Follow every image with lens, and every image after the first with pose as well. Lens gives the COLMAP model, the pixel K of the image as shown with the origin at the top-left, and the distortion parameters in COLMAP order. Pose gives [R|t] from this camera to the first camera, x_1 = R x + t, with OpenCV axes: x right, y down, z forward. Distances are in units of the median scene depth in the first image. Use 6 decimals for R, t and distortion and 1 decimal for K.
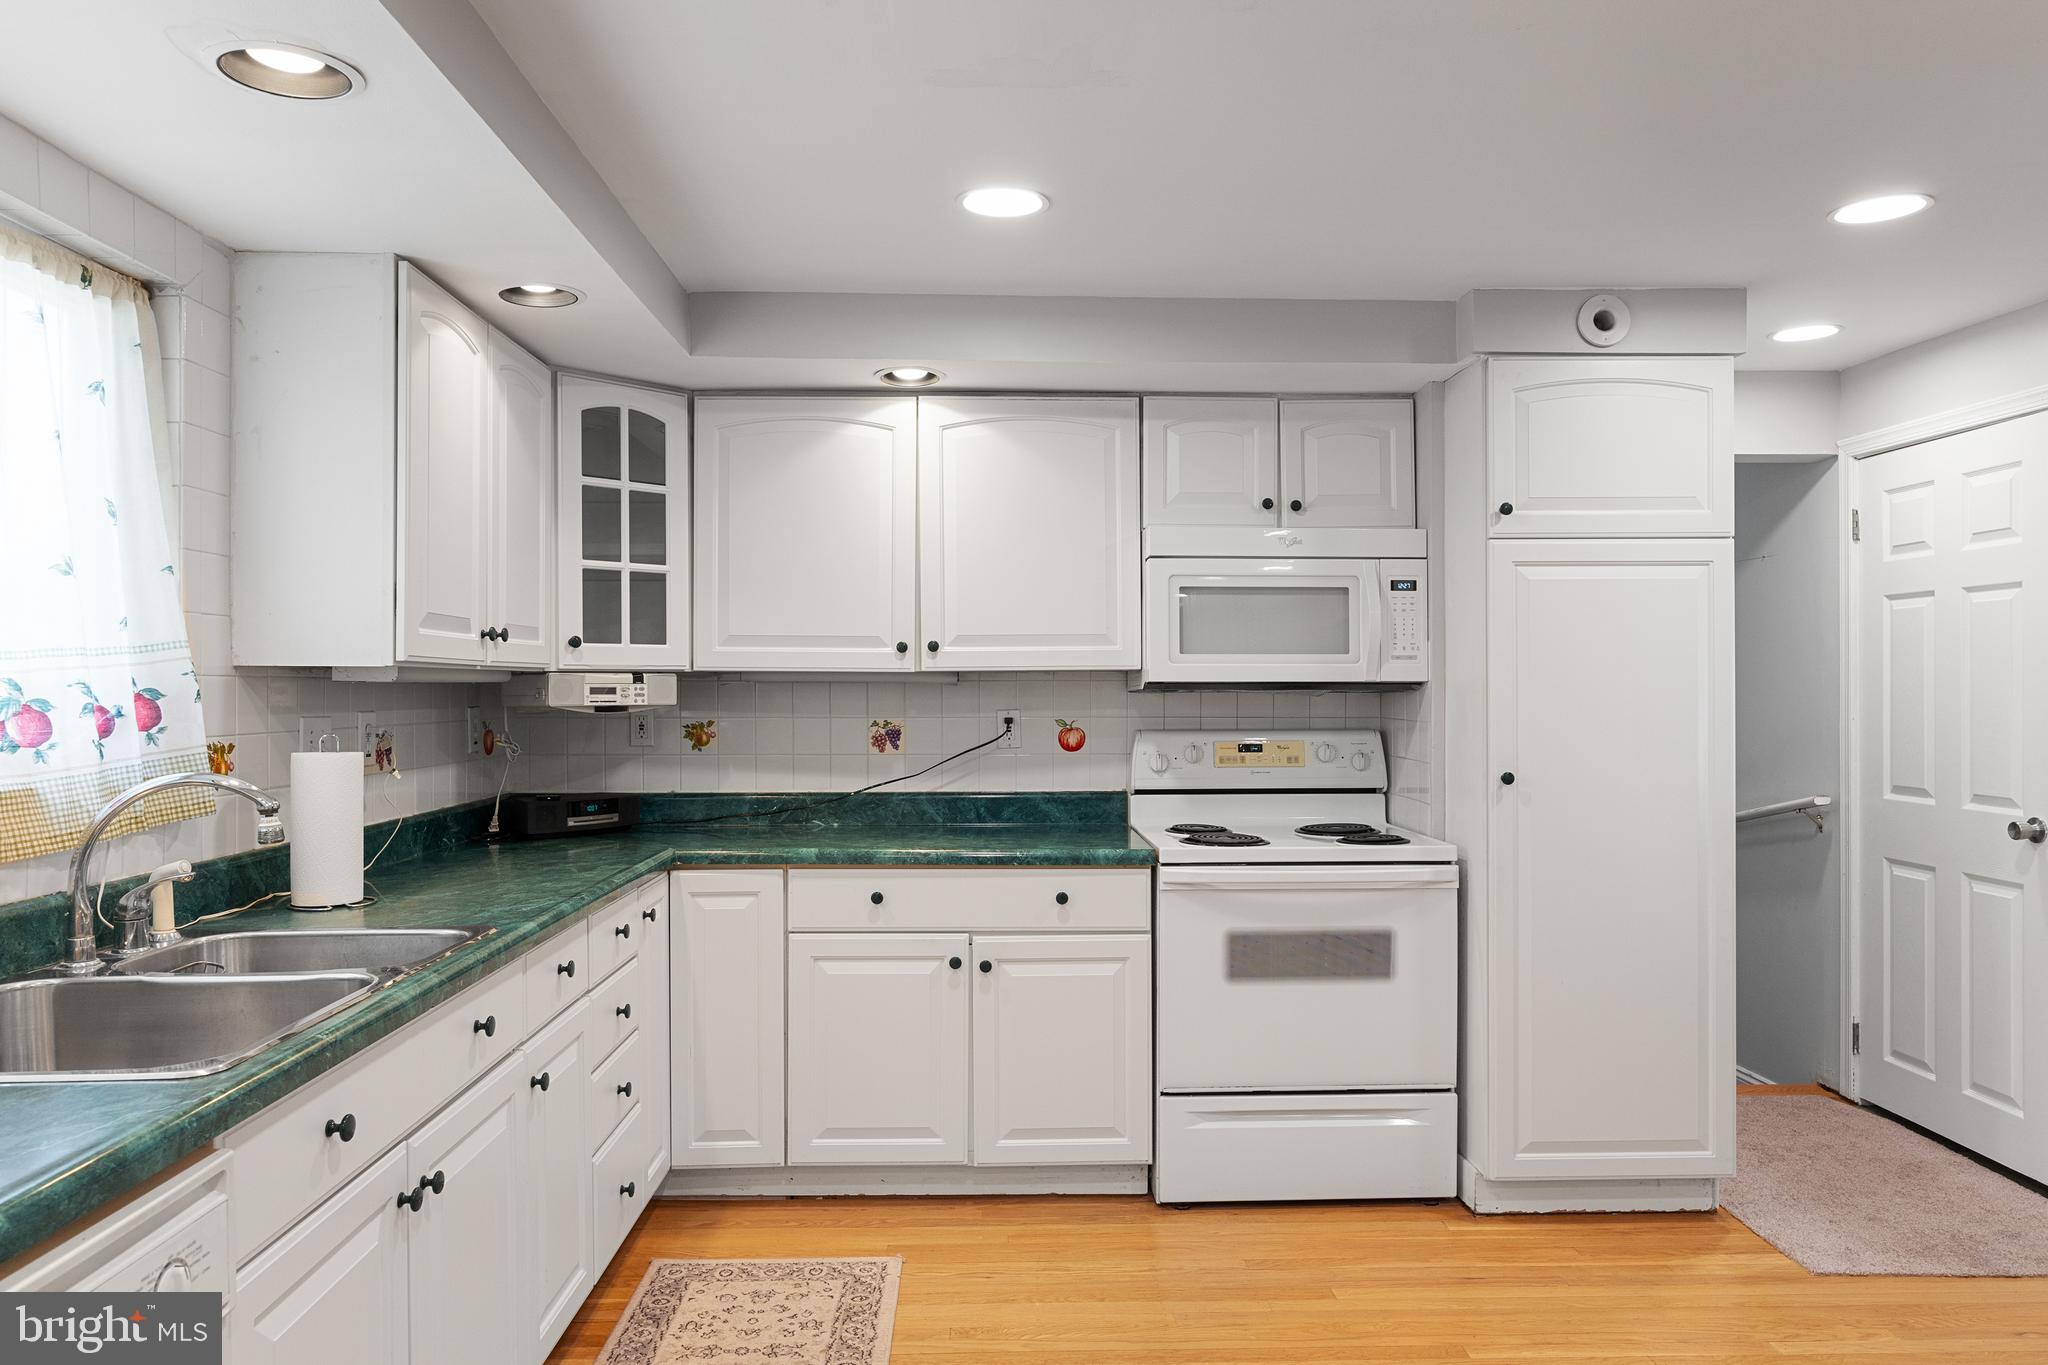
lens RADIAL K [[1327.2, 0, 1014.9], [0, 1327.2, 691.6], [0, 0, 1]] dist [-0.006234, 0.002215]
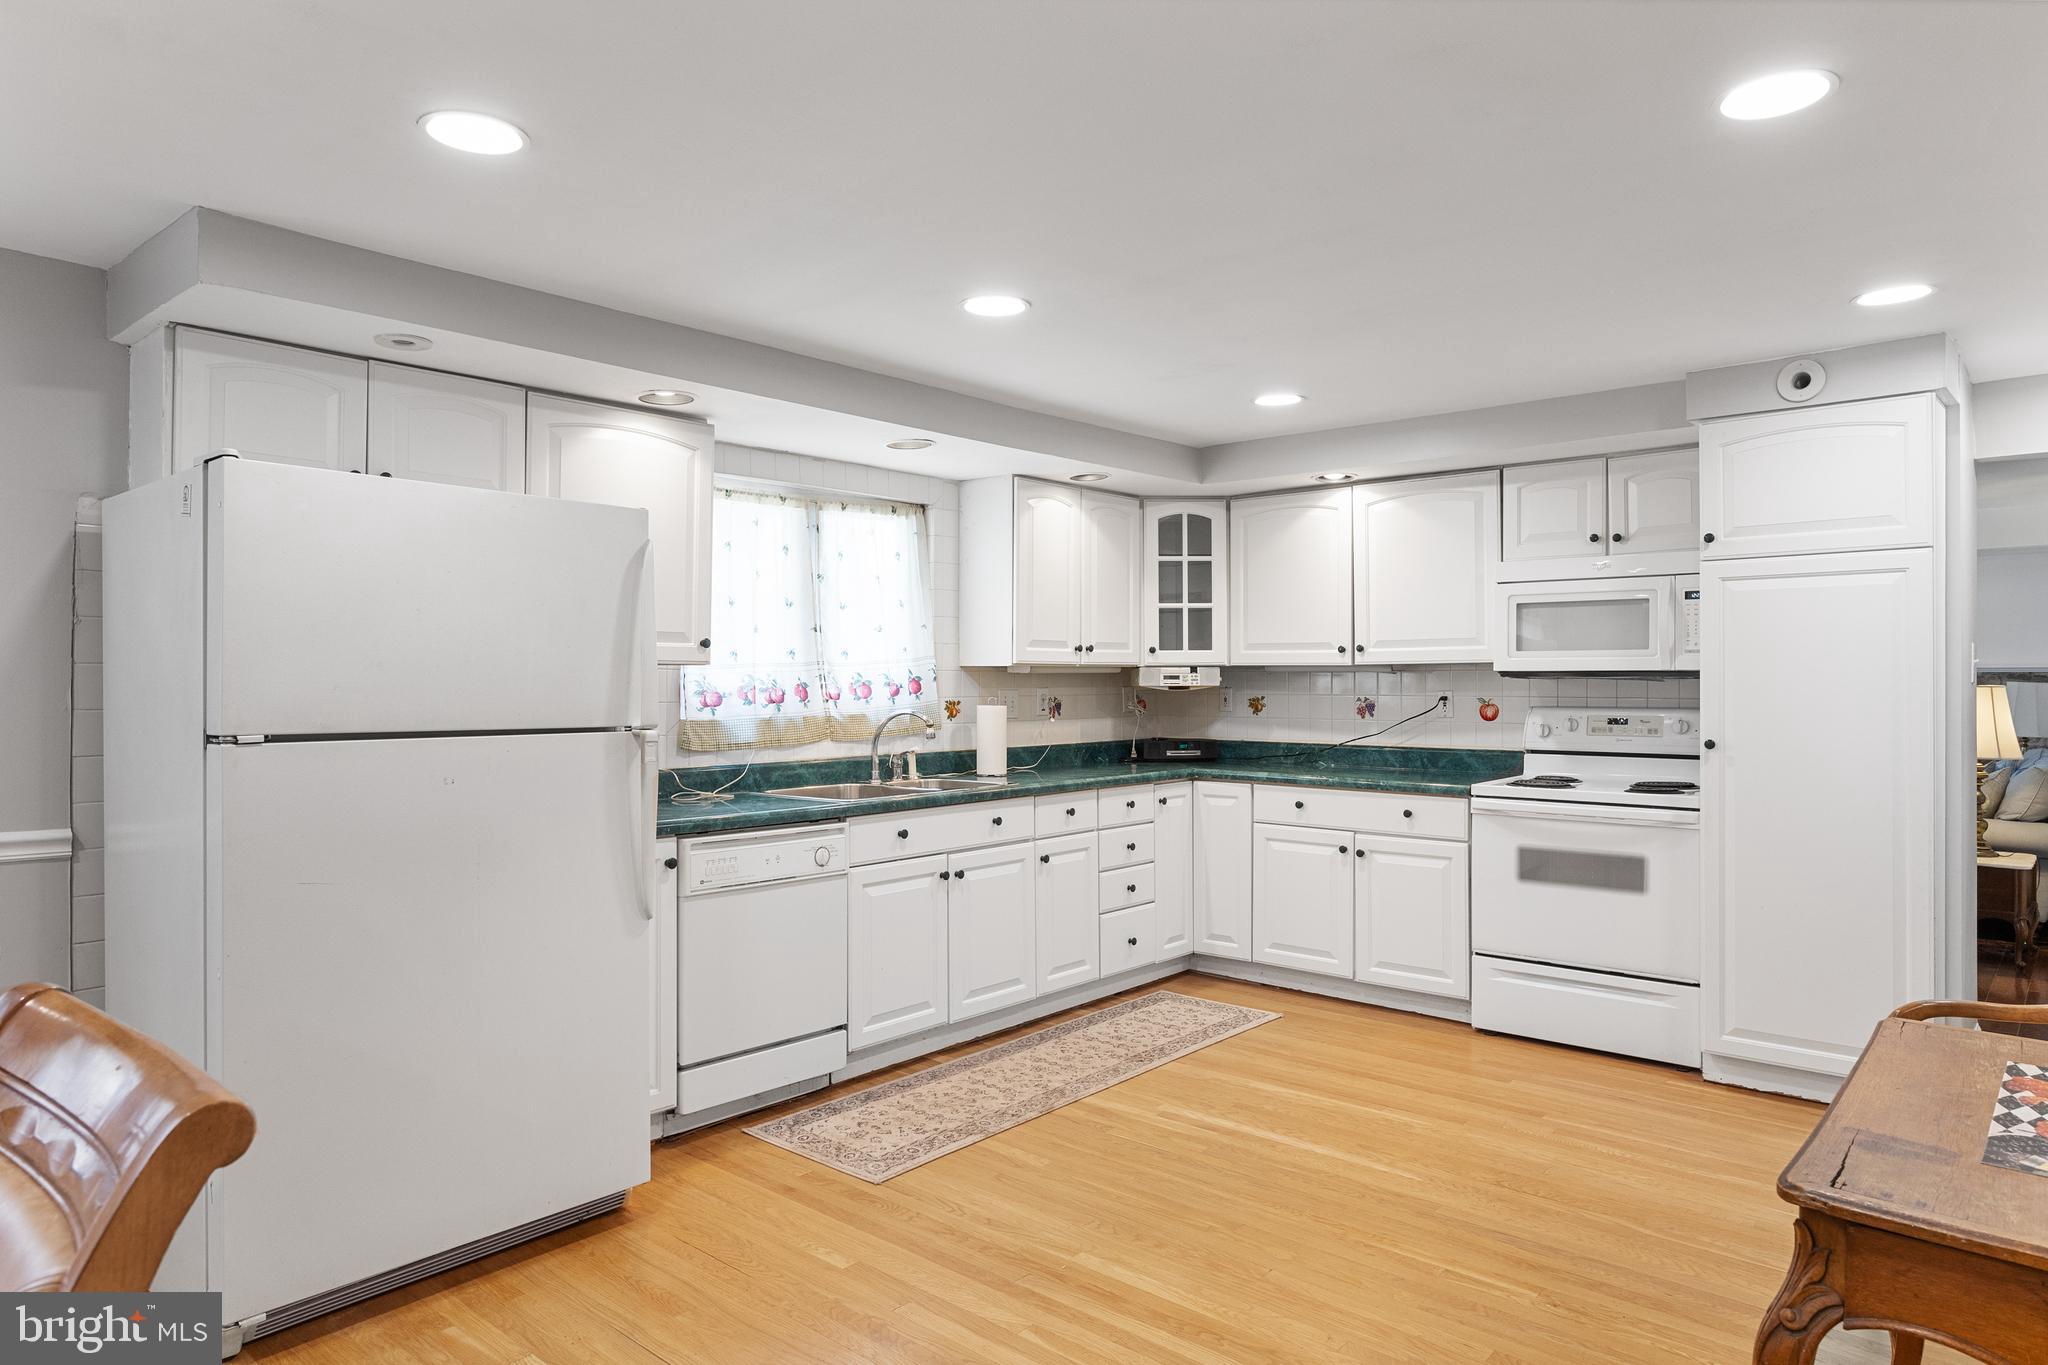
lens RADIAL K [[1347.8, 0, 1028.4], [0, 1347.8, 676.7], [0, 0, 1]] dist [0.003745, 0.003753]
pose [[0.720043, -0.000689, -0.693929, 0.790134], [-0.000684, 0.999998, -0.001703, 0.001483], [0.693929, 0.001701, 0.720041, -0.412227]]
